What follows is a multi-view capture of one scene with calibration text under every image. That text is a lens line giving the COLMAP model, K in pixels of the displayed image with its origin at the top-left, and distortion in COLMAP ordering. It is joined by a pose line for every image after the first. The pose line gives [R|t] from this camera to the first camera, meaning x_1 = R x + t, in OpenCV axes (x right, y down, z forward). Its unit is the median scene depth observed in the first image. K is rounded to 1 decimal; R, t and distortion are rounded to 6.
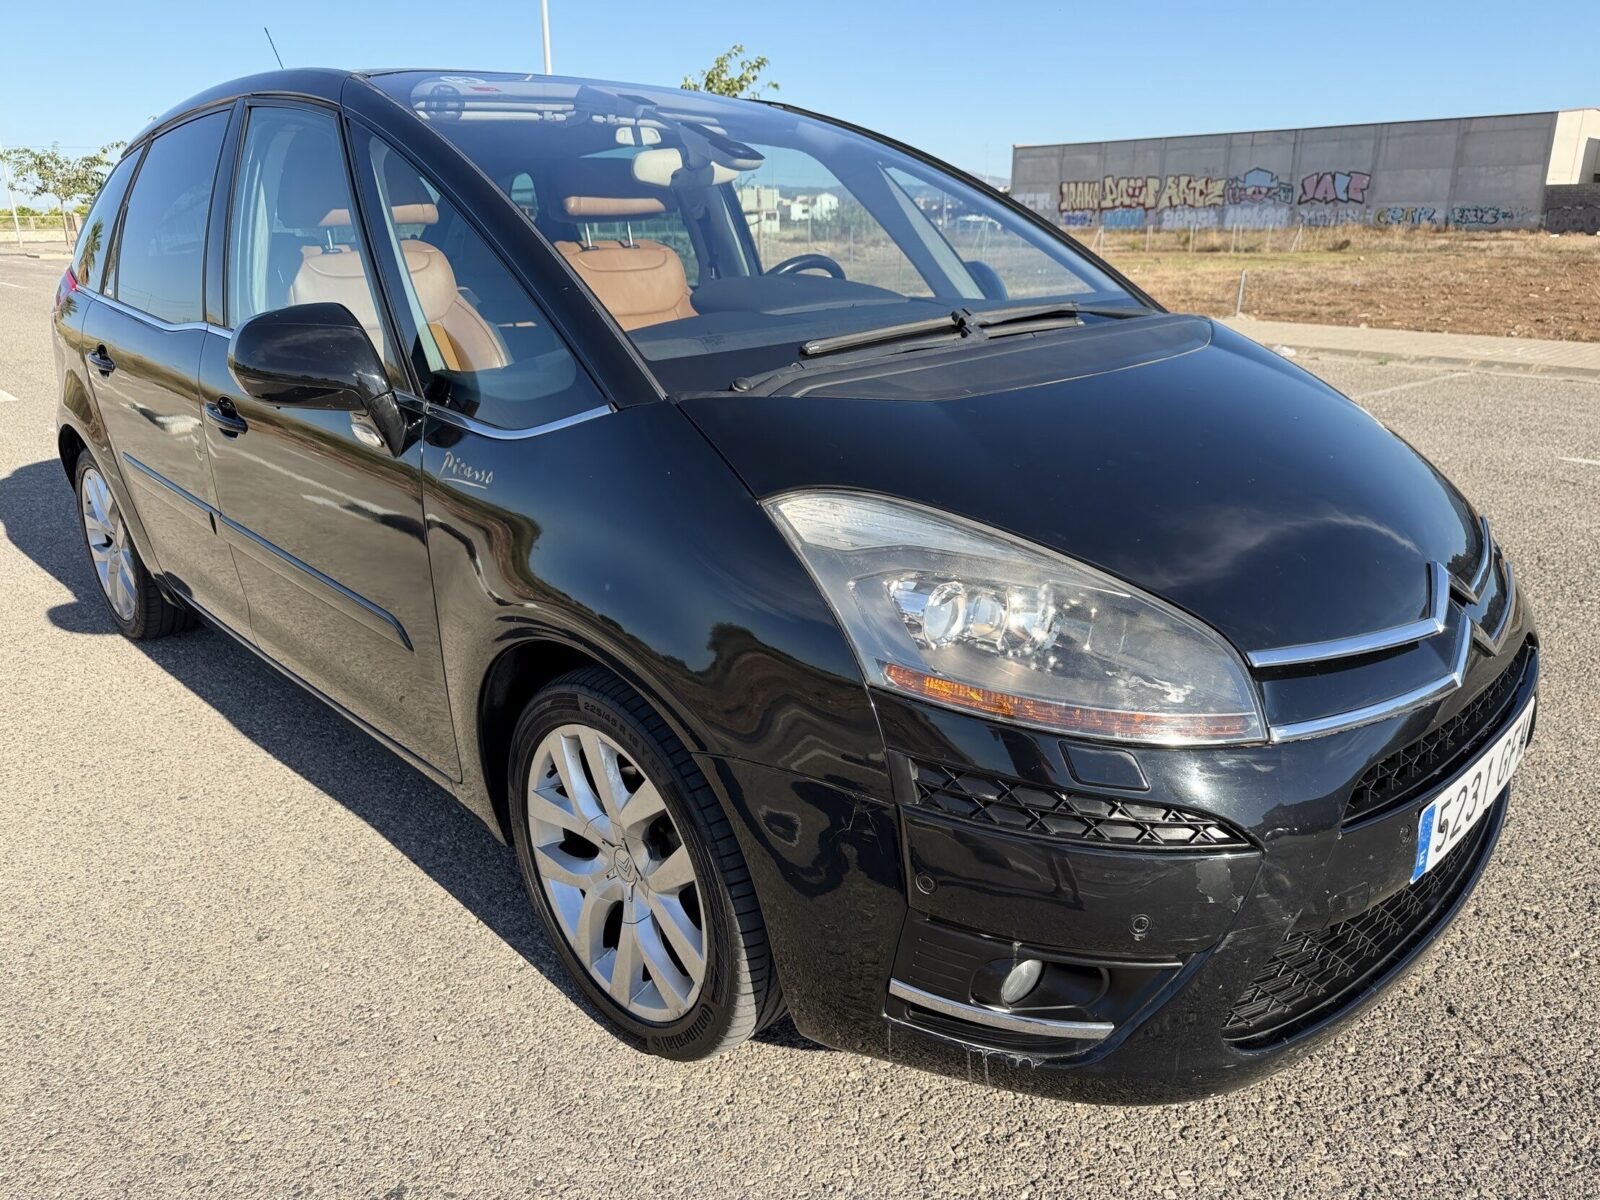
lens RADIAL K [[1164.7, 0, 804.4], [0, 1164.7, 607.4], [0, 0, 1]] dist [-0.002505, -0.007392]
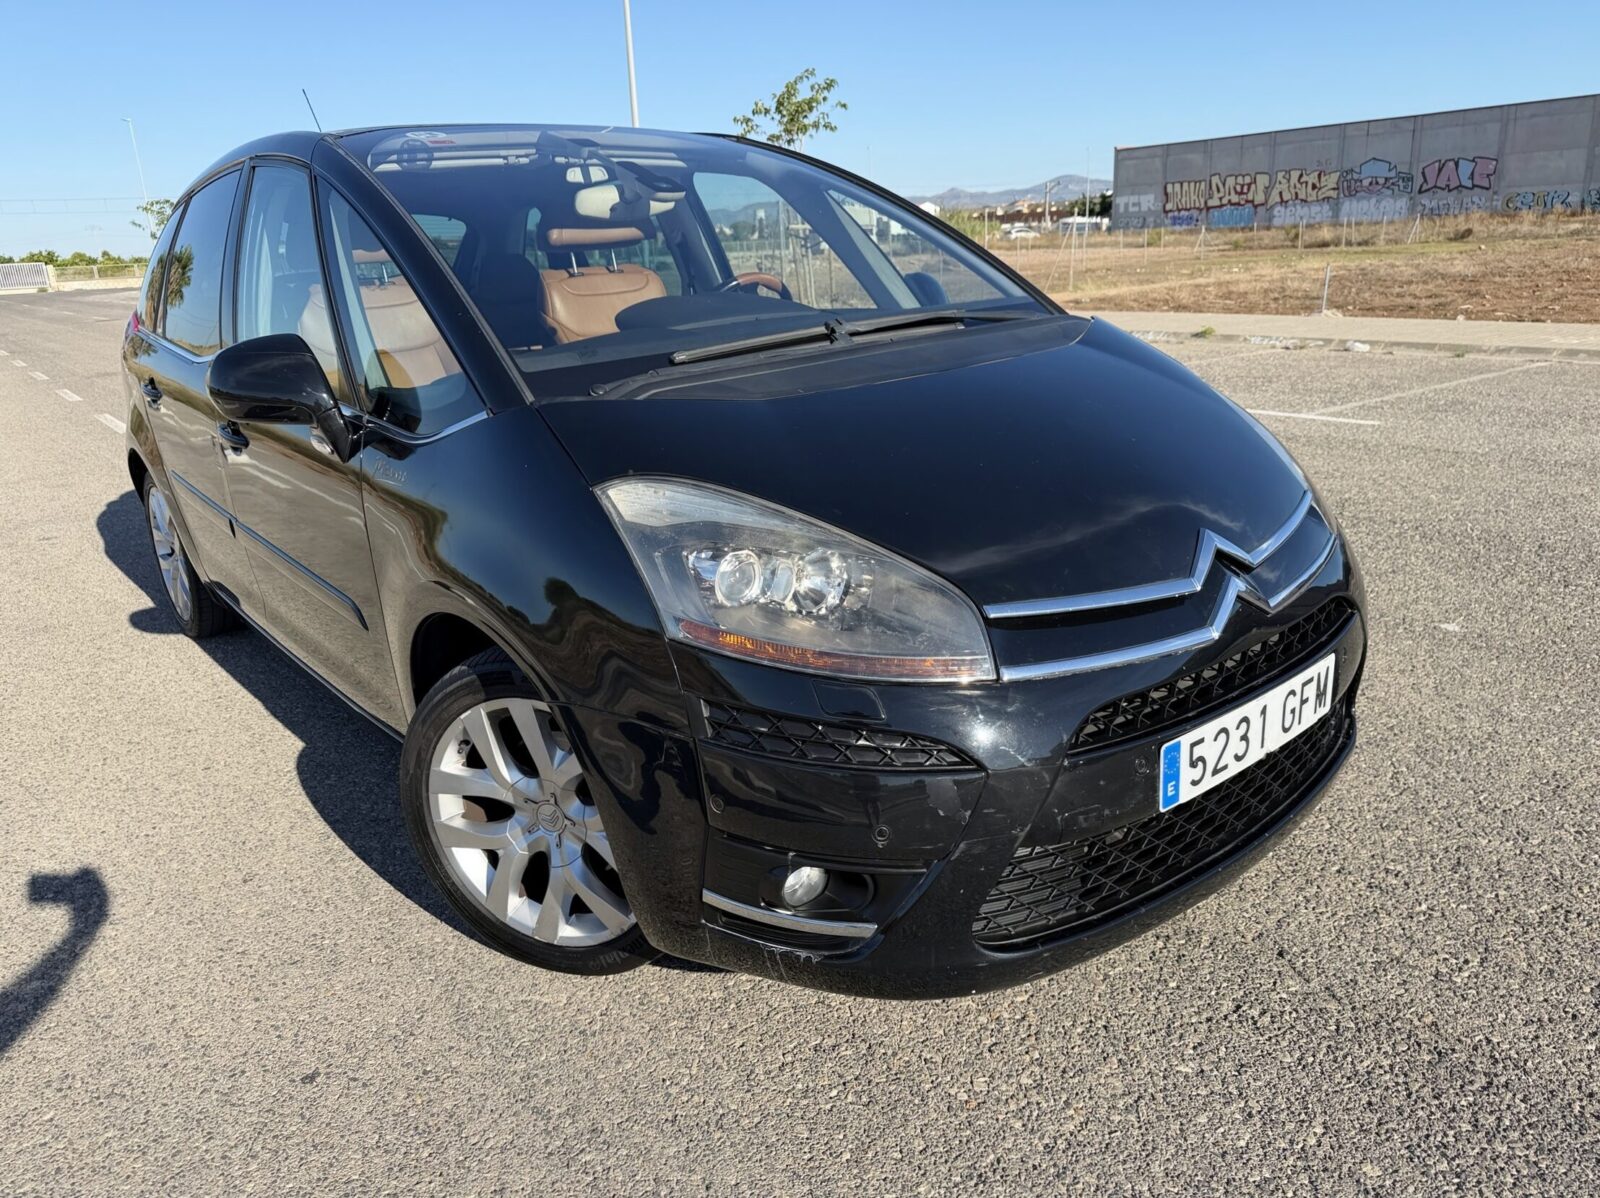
lens RADIAL K [[1175.8, 0, 797.4], [0, 1175.8, 599.4], [0, 0, 1]] dist [0.008348, -0.020098]
pose [[0.994472, -0.012611, -0.104244, 0.211265], [0.010417, 0.999713, -0.021563, 0.036537], [0.104486, 0.020358, 0.994318, -0.117589]]
